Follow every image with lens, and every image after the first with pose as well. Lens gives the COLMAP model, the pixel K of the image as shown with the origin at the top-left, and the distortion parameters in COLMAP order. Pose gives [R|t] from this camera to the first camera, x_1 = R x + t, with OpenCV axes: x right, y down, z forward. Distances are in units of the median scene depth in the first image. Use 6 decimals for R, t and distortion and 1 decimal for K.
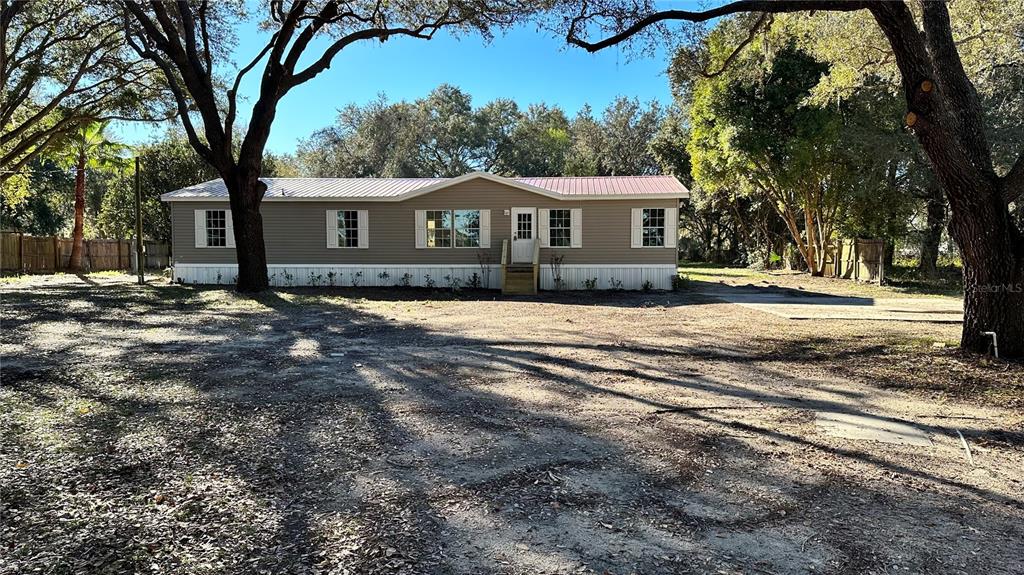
lens RADIAL K [[671.4, 0, 512.0], [0, 671.4, 287.5], [0, 0, 1]] dist [0.074882, -0.083506]
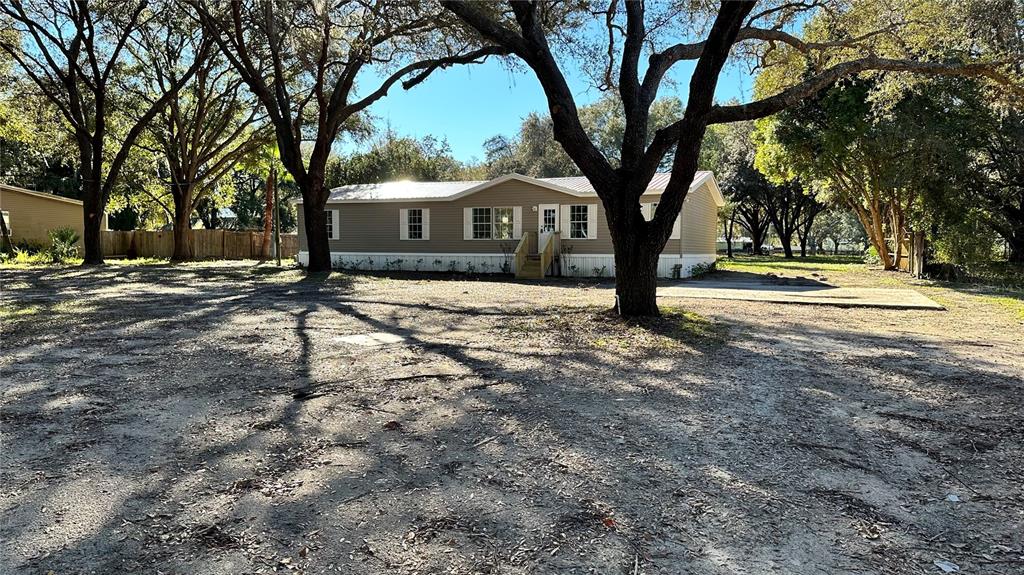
lens RADIAL K [[671.4, 0, 512.0], [0, 671.4, 287.5], [0, 0, 1]] dist [0.074882, -0.083506]
pose [[0.946214, 0.023736, -0.322670, 0.322333], [-0.022634, 0.999718, 0.007167, 0.015922], [0.322750, 0.000522, 0.946484, -0.102917]]
